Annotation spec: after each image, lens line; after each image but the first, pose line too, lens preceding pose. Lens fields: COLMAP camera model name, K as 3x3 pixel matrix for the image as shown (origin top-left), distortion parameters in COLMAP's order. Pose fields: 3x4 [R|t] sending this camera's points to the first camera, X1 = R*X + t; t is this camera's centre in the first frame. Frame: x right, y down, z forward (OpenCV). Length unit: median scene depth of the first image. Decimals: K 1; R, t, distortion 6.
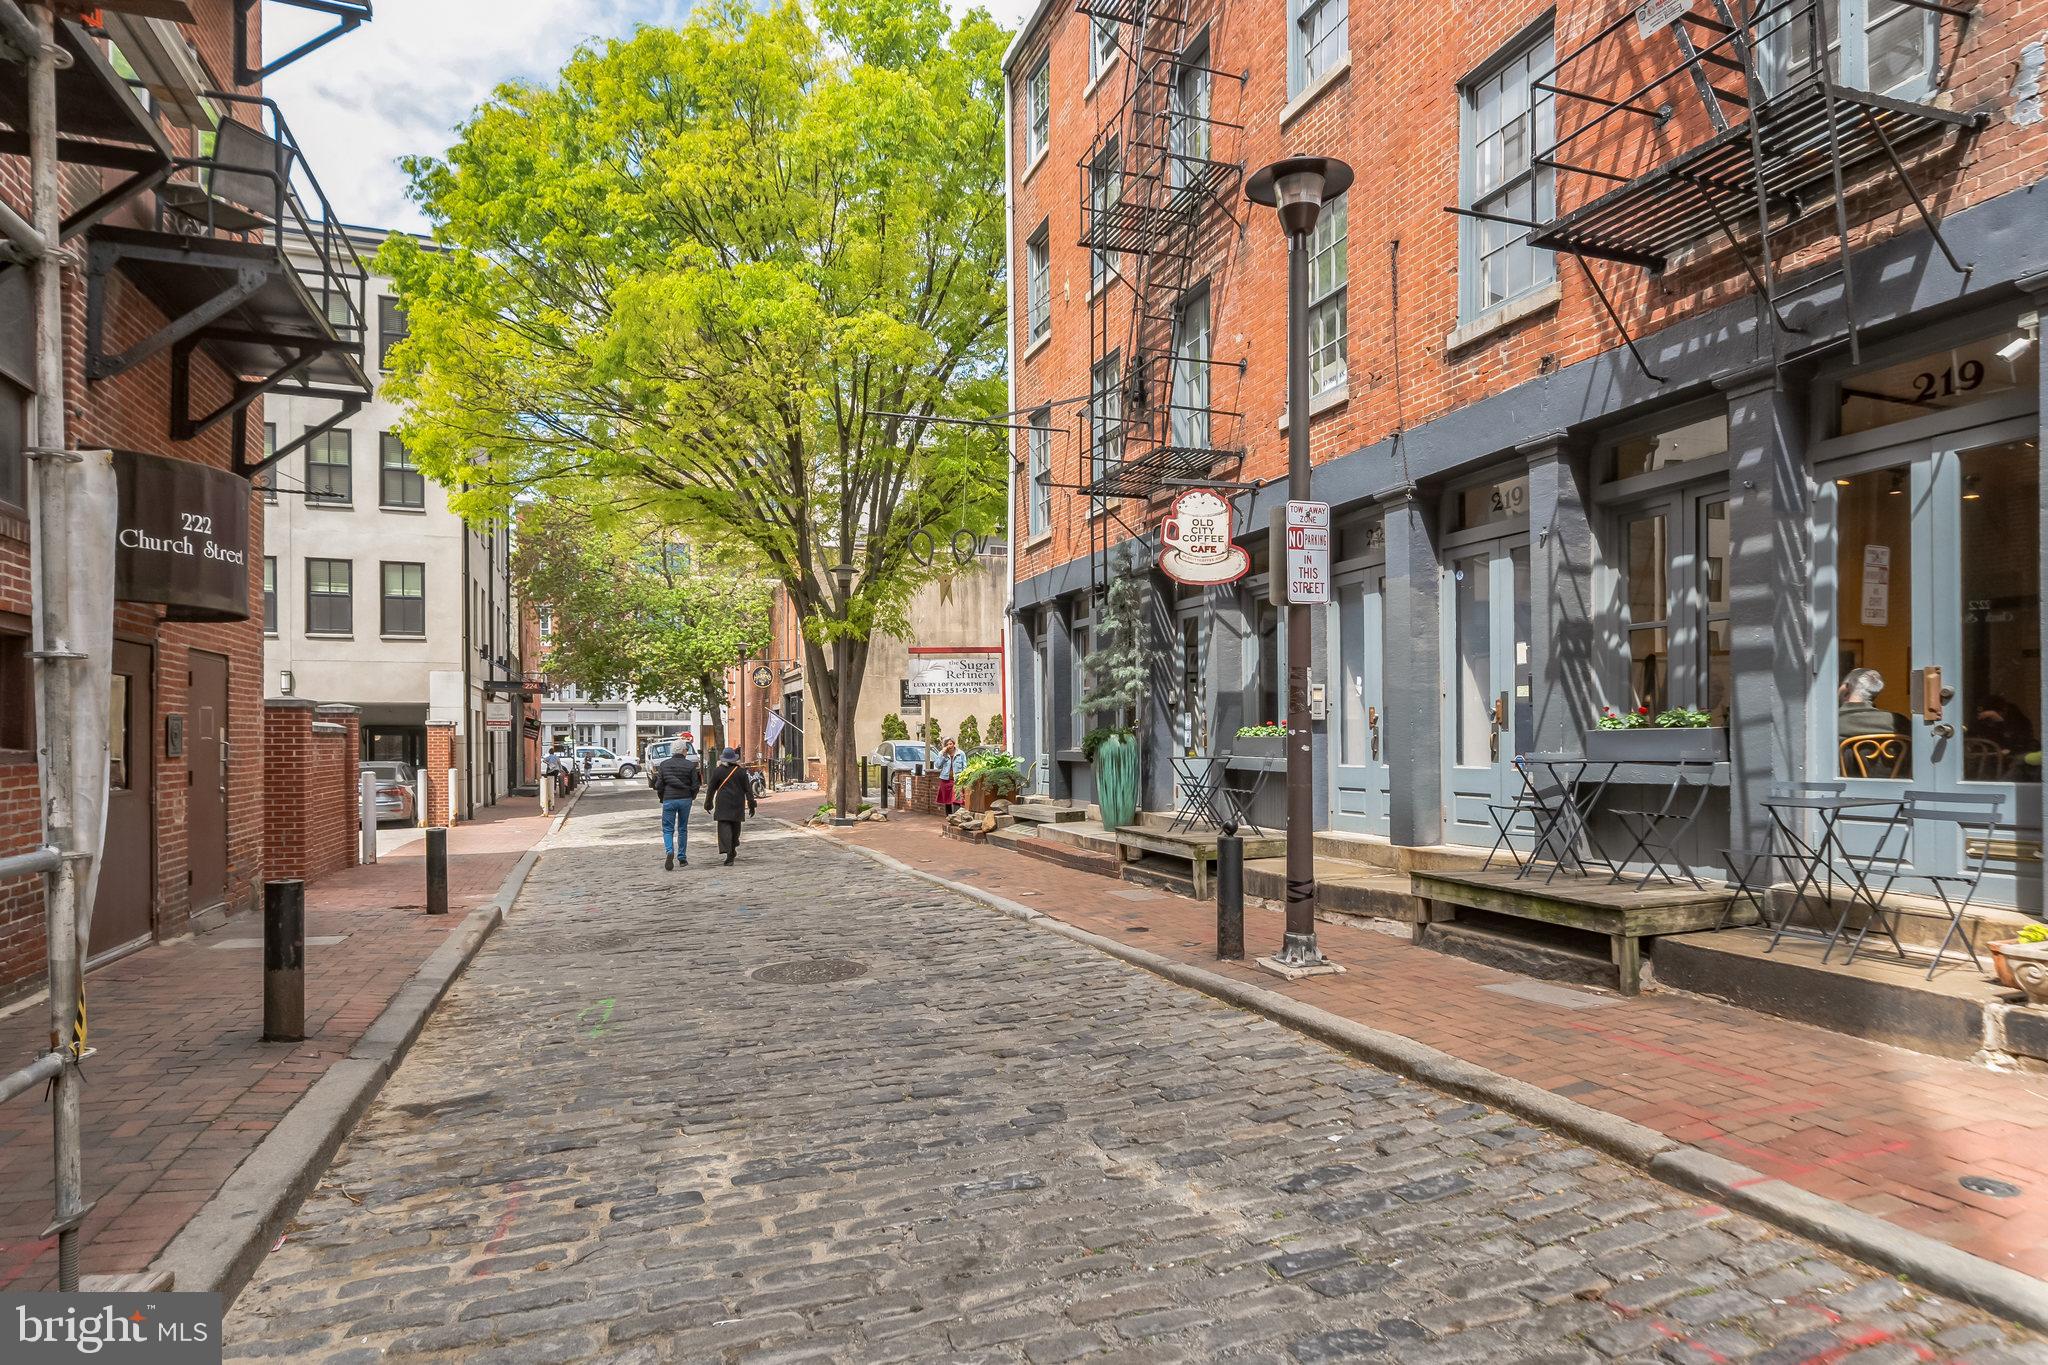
lens RADIAL K [[1130.6, 0, 1026.2], [0, 1130.6, 742.1], [0, 0, 1]] dist [0.001131, -0.000314]
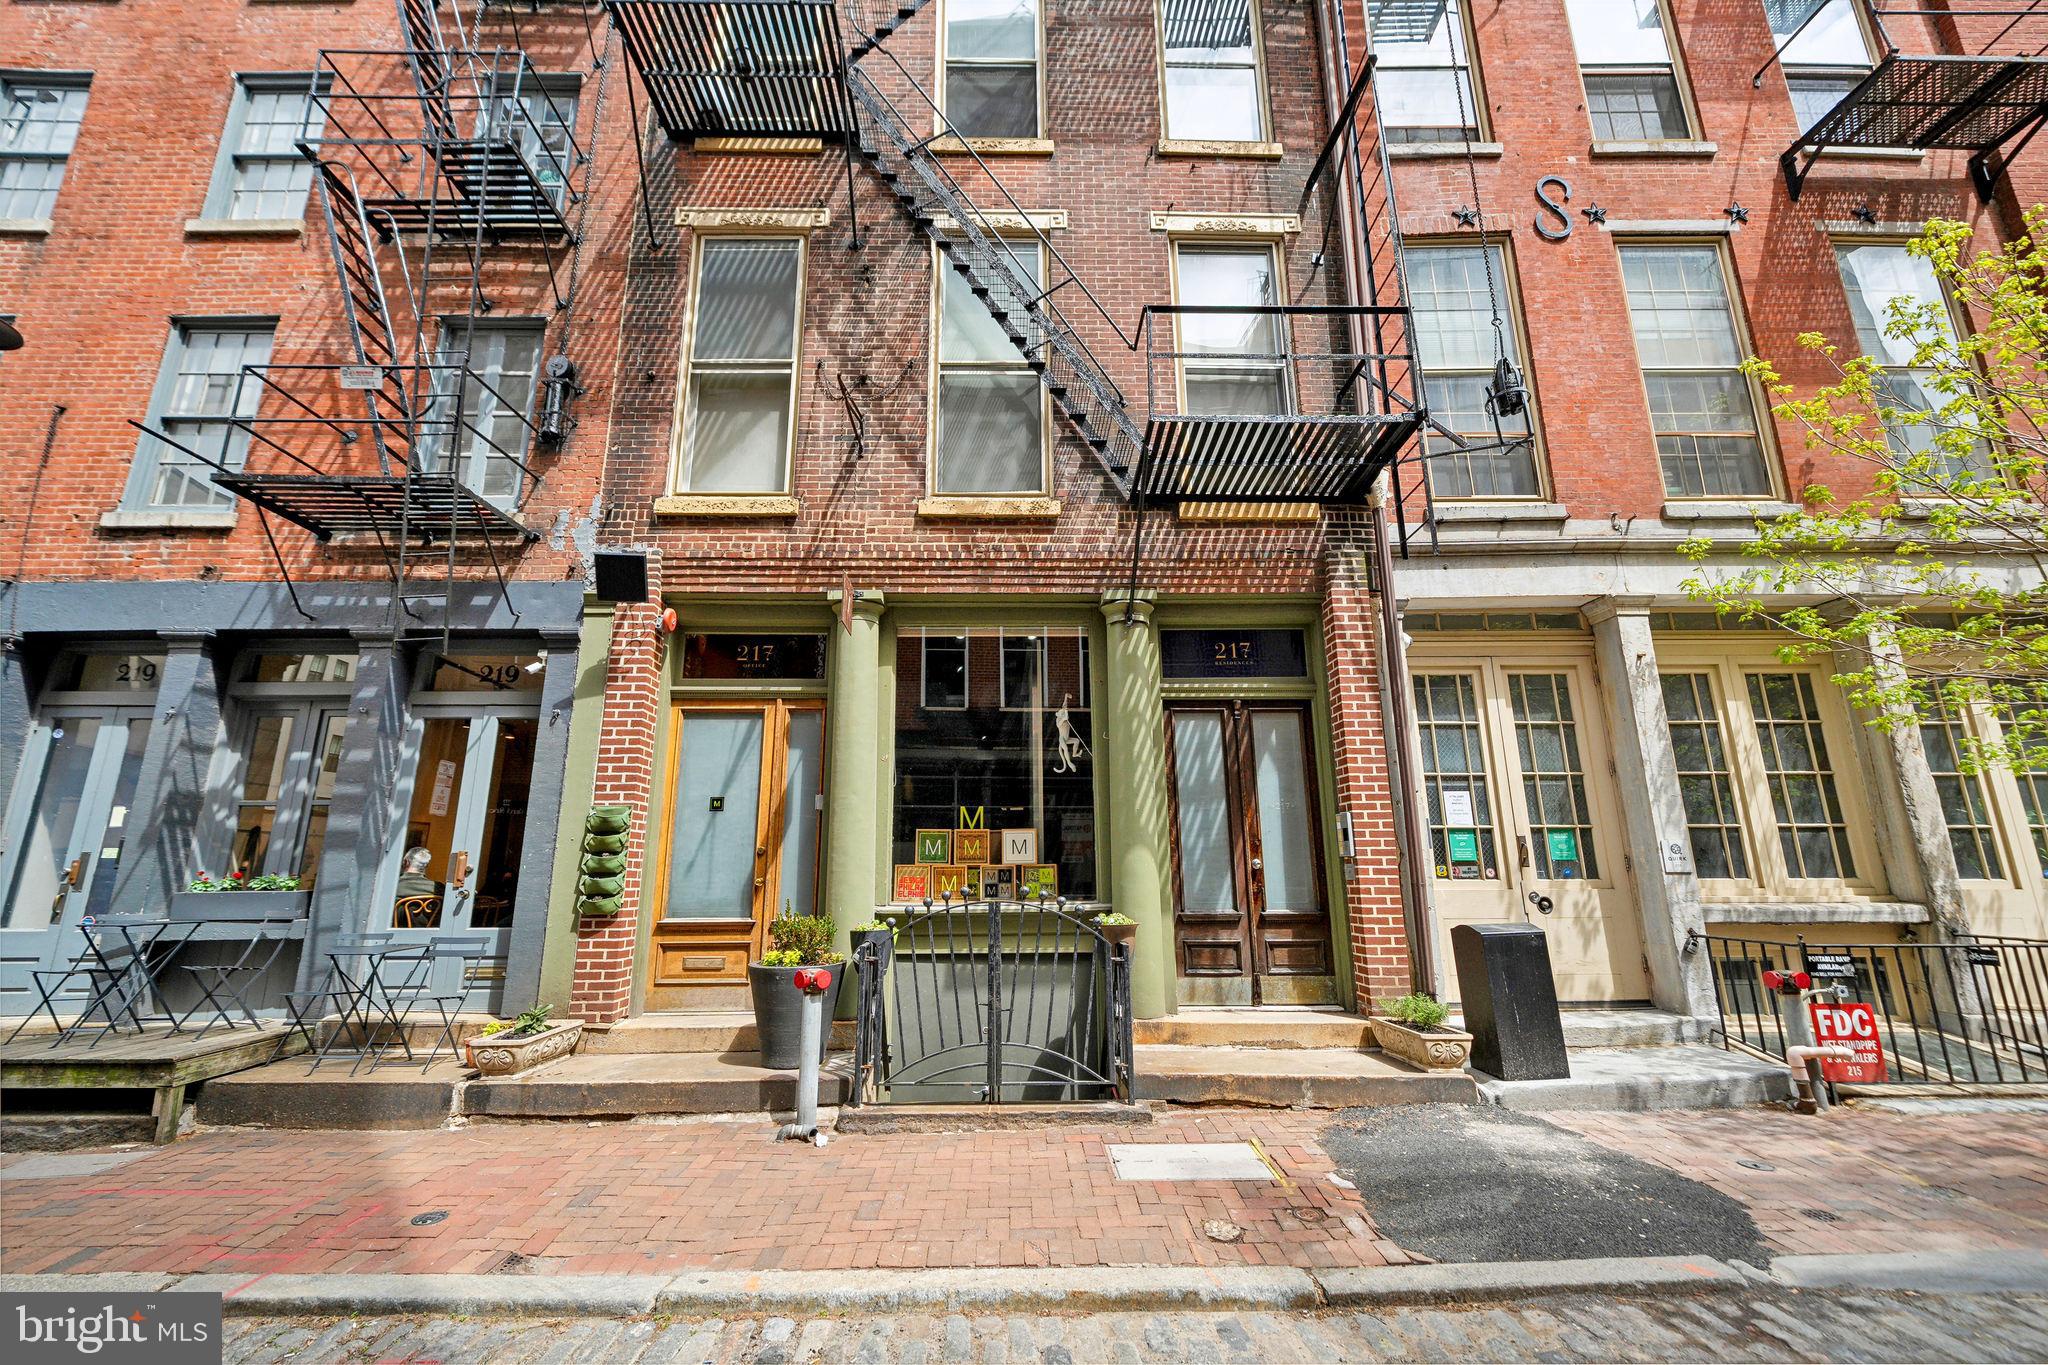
lens RADIAL K [[847.3, 0, 1028.2], [0, 847.3, 657.9], [0, 0, 1]] dist [-0.000463, 0.000018]
pose [[0.336142, 0.230925, 0.913062, -0.048979], [0.005214, 0.969003, -0.246992, -0.028096], [-0.941797, 0.087785, 0.324518, -0.107936]]
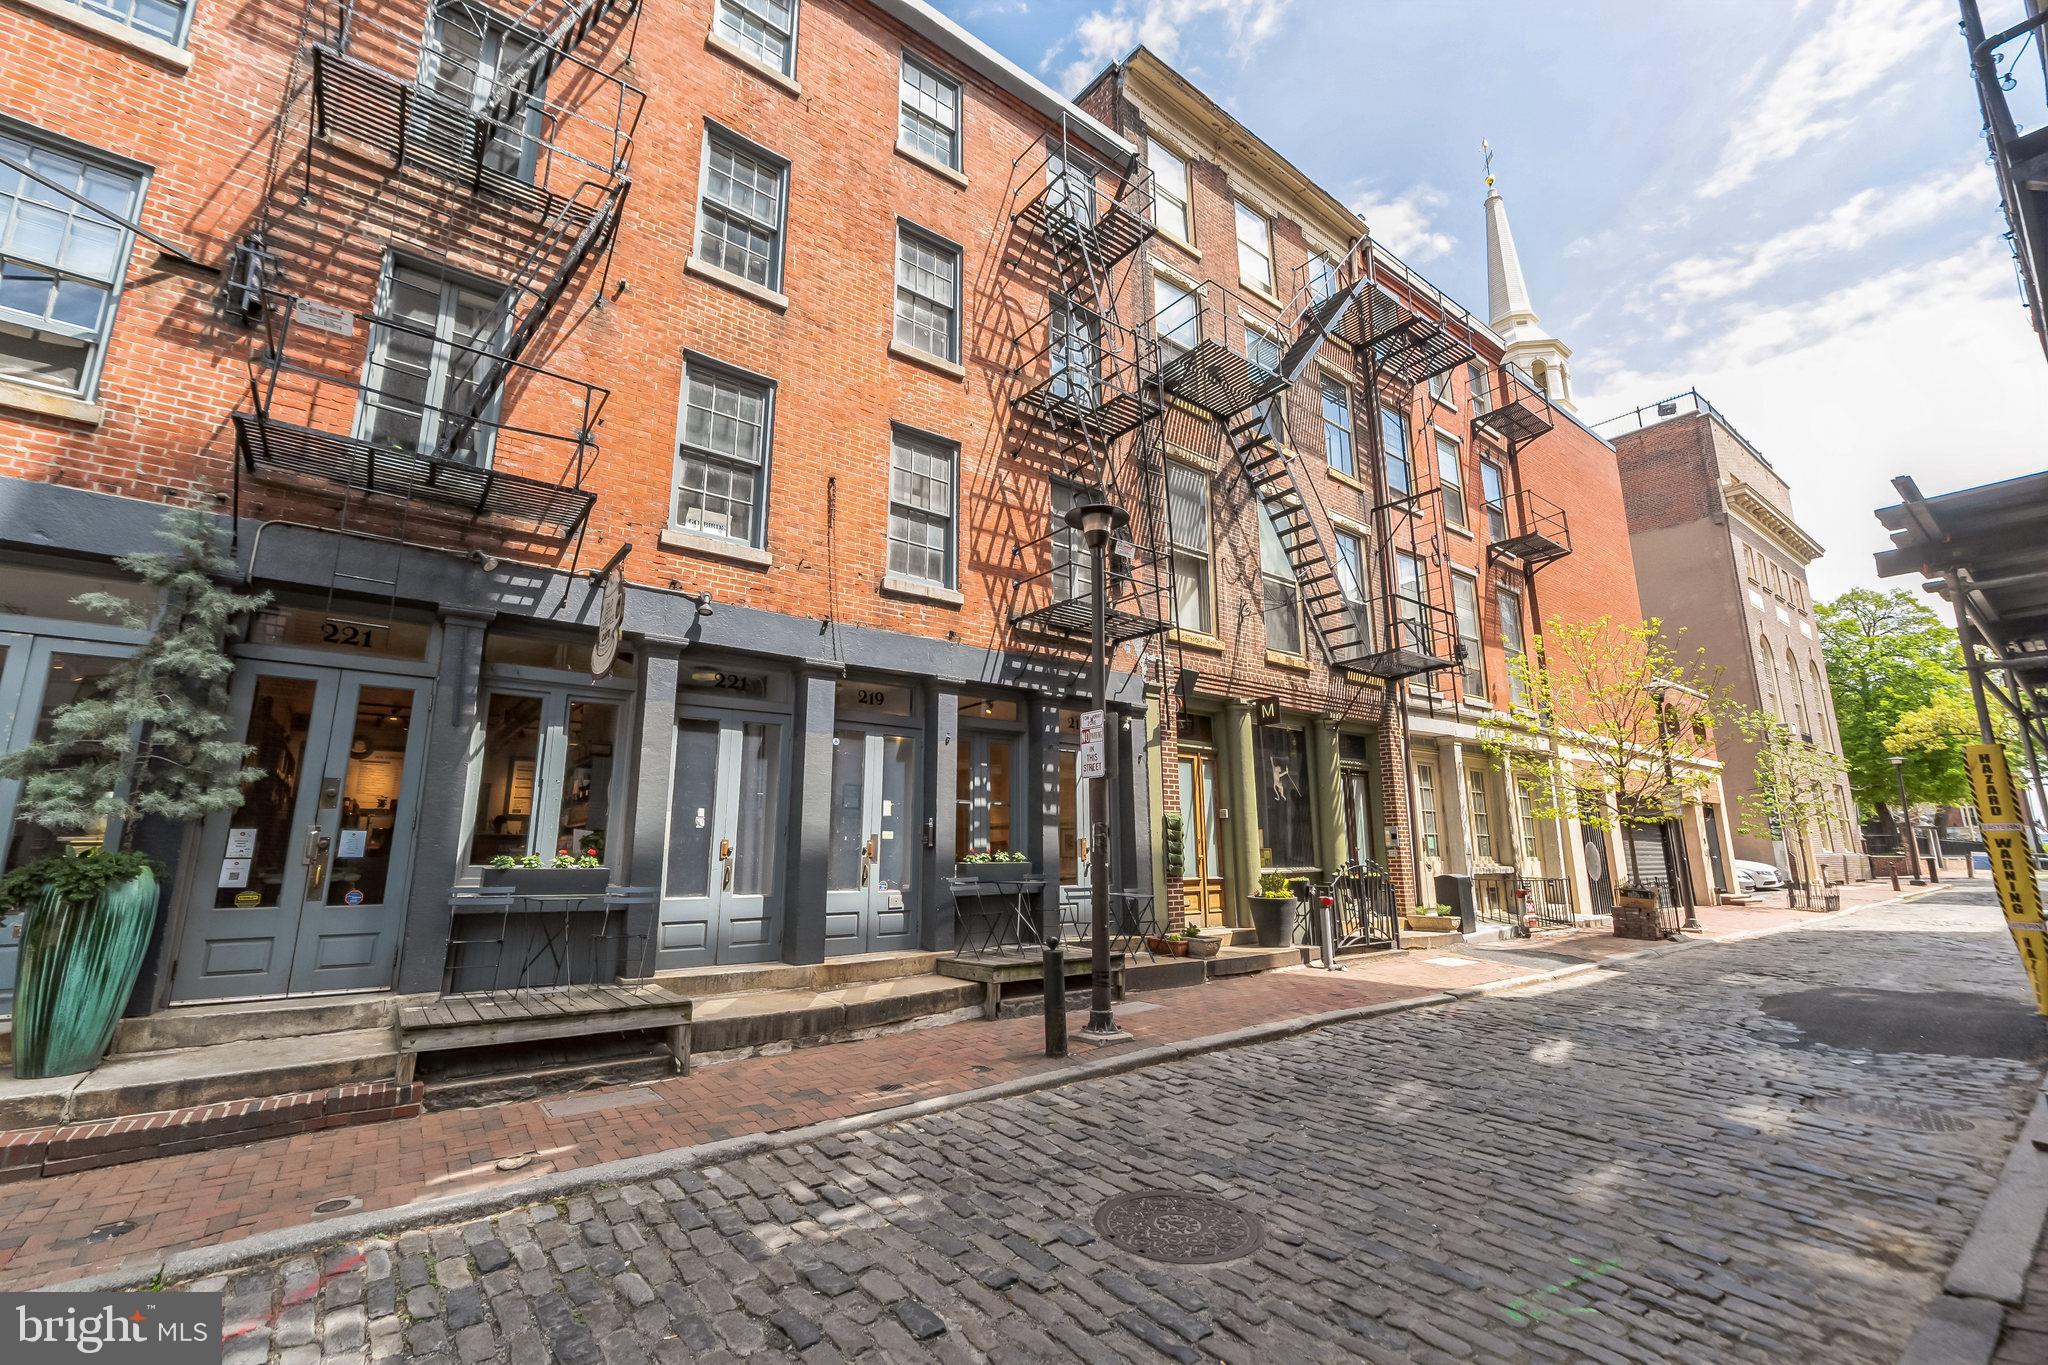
lens RADIAL K [[817.8, 0, 969.7], [0, 817.8, 678.8], [0, 0, 1]] dist [-0.000310, -0.000020]
pose [[-0.250929, 0.197950, 0.947550, -0.787721], [-0.002022, 0.978759, -0.205006, -0.034107], [-0.968003, -0.053358, -0.245199, 1.501090]]
